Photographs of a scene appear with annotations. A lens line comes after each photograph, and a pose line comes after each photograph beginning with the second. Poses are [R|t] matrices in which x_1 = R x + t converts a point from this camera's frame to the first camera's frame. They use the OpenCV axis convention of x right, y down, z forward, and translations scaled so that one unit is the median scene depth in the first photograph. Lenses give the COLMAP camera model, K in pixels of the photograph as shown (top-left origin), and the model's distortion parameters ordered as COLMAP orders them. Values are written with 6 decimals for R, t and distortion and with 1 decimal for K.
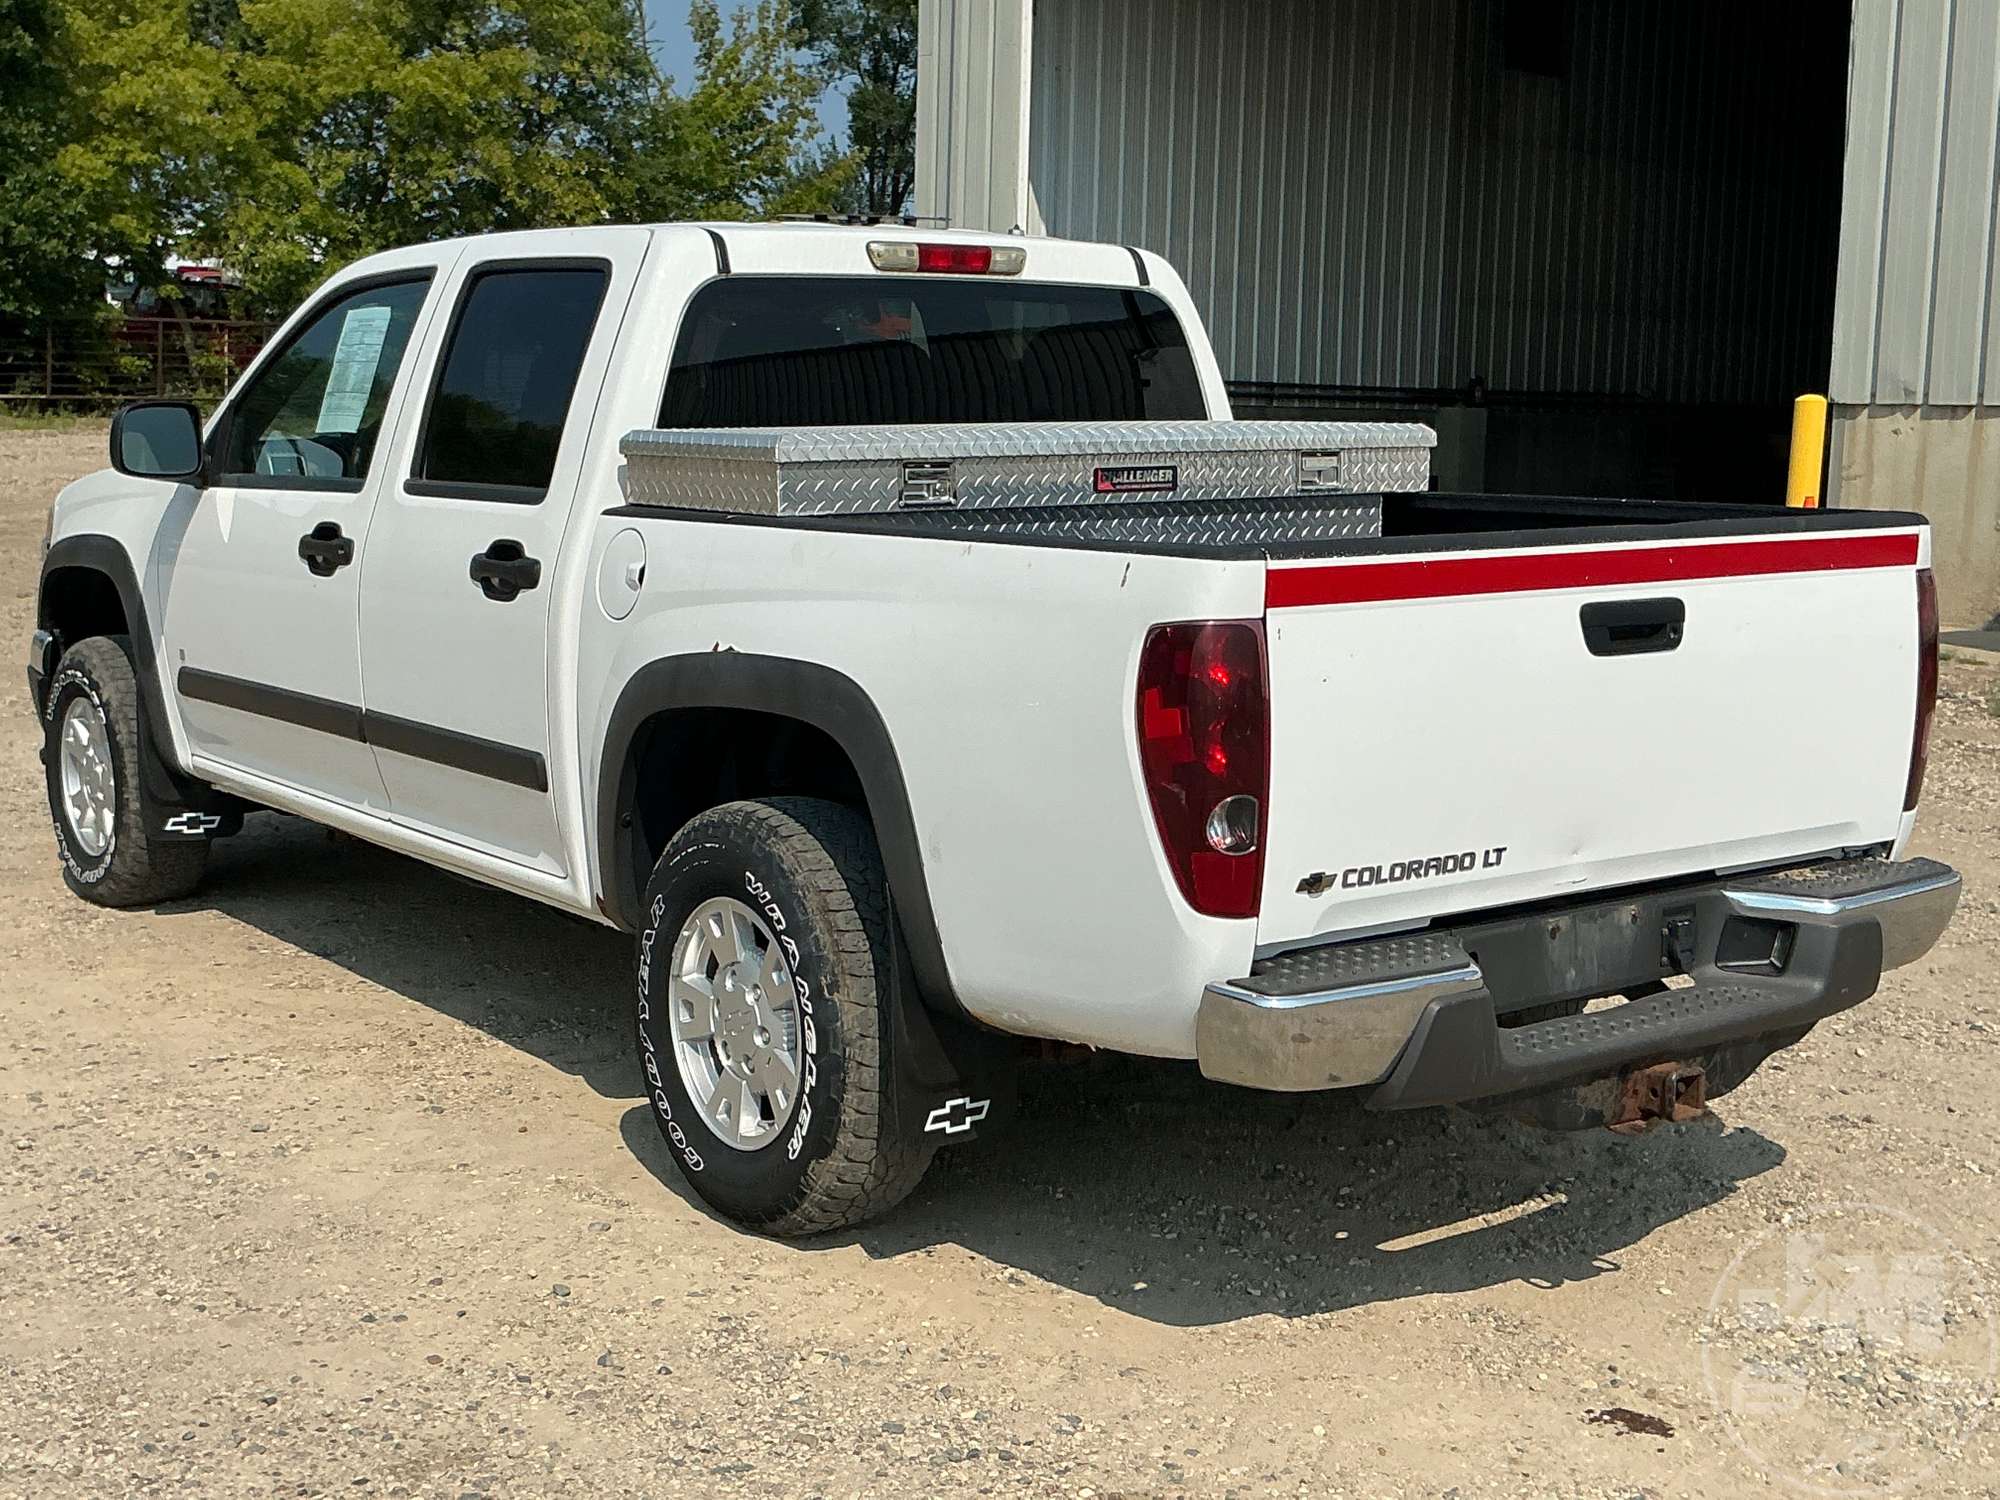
lens RADIAL K [[2486.3, 0, 1000.0], [0, 2486.3, 750.0], [0, 0, 1]] dist [0.208645, -0.442054]
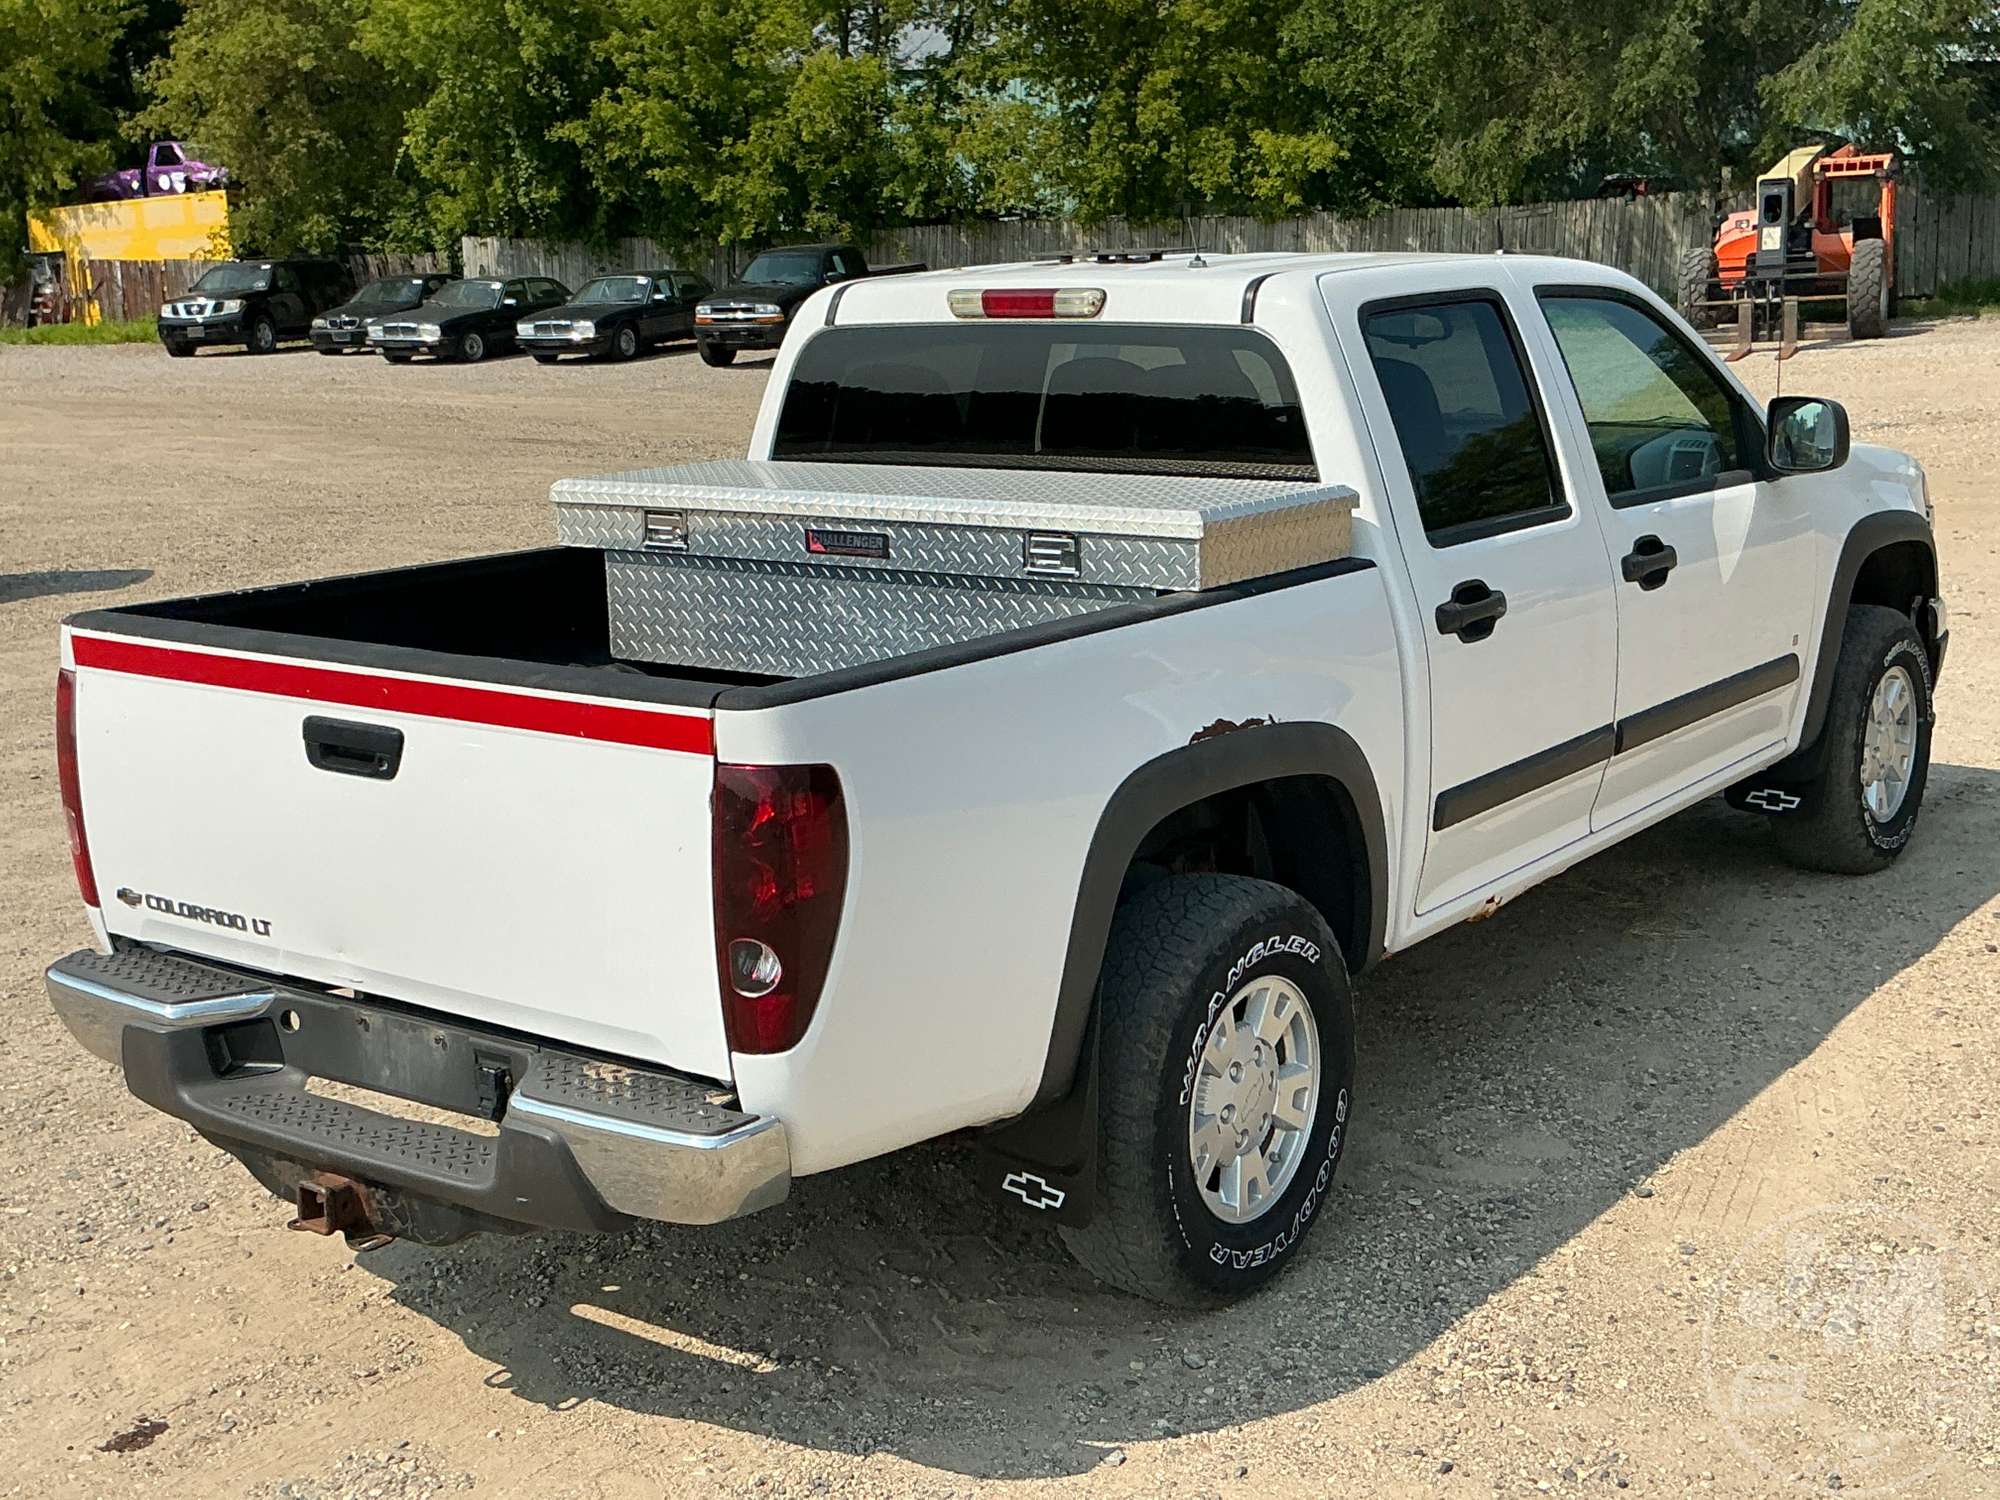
lens RADIAL K [[2486.3, 0, 1000.0], [0, 2486.3, 750.0], [0, 0, 1]] dist [0.208645, -0.442054]
pose [[0.293570, 0.182314, -0.938391, 1.105795], [-0.115151, 0.981241, 0.154615, -0.203158], [0.948977, 0.062667, 0.309057, 0.805823]]
